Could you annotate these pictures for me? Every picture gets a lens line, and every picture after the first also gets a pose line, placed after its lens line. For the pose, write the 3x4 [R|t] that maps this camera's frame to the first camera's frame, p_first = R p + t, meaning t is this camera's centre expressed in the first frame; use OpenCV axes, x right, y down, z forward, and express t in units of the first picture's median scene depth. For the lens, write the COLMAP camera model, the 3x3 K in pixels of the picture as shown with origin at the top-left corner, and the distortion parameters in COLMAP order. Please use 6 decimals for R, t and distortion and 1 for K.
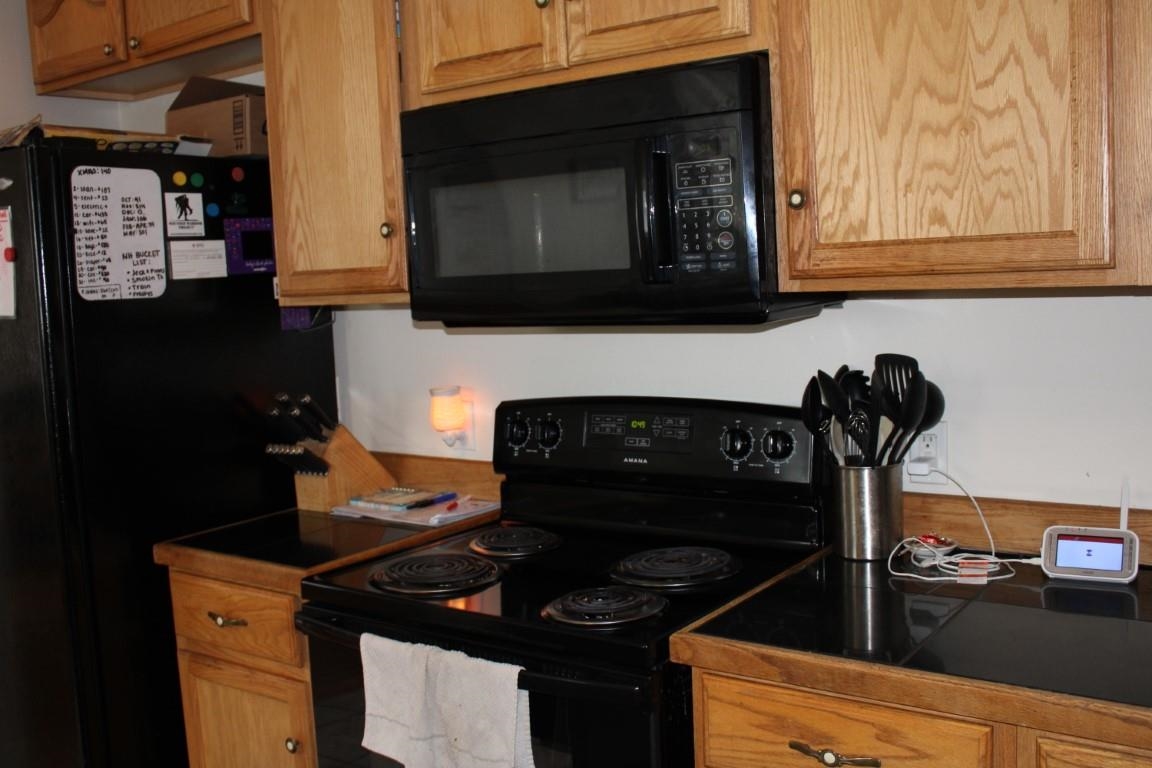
lens RADIAL K [[1120.1, 0, 576.0], [0, 1120.1, 384.0], [0, 0, 1]] dist [-0.146299, 0.160491]
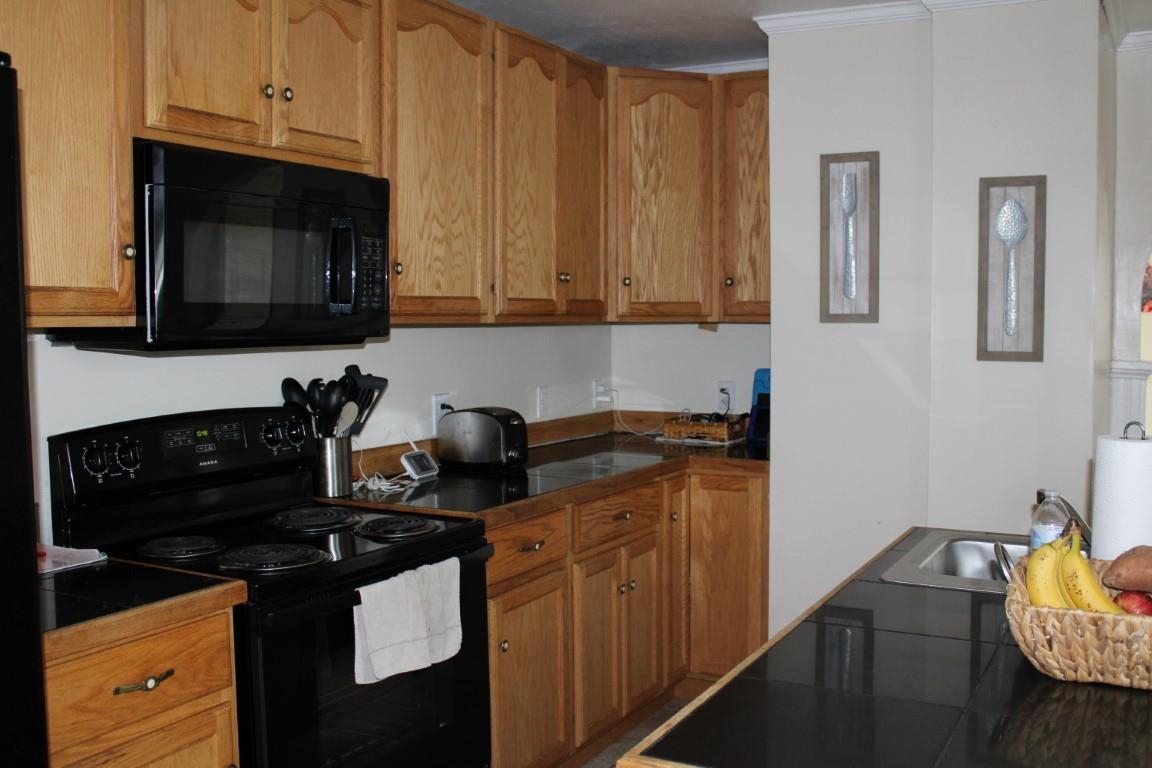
lens RADIAL K [[1120.1, 0, 576.0], [0, 1120.1, 384.0], [0, 0, 1]] dist [-0.146299, 0.160491]
pose [[-0.115535, -0.007295, 0.993277, -1.366782], [0.114176, 0.993247, 0.020575, 0.004791], [-0.986719, 0.115786, -0.113922, 0.843094]]
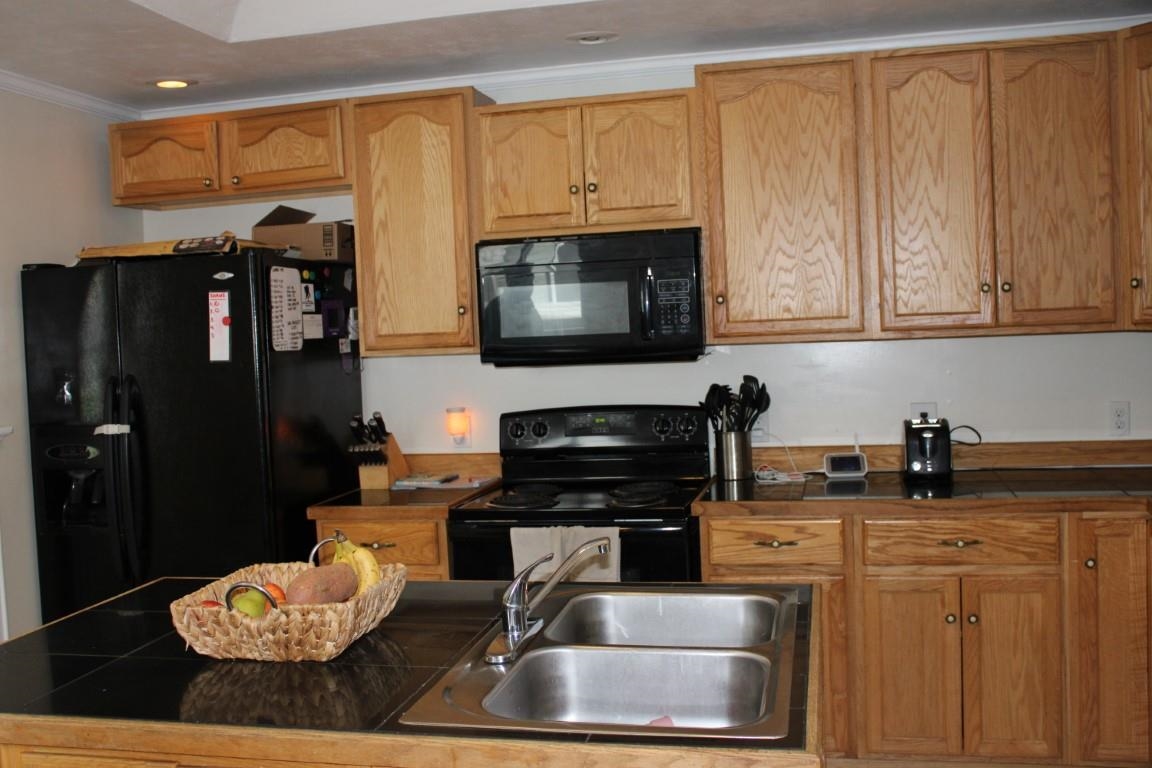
lens RADIAL K [[1120.1, 0, 576.0], [0, 1120.1, 384.0], [0, 0, 1]] dist [-0.146299, 0.160491]
pose [[0.923344, -0.010661, 0.383827, -0.771918], [0.037650, 0.997311, -0.062870, 0.102981], [-0.382125, 0.072502, 0.921262, -0.741274]]
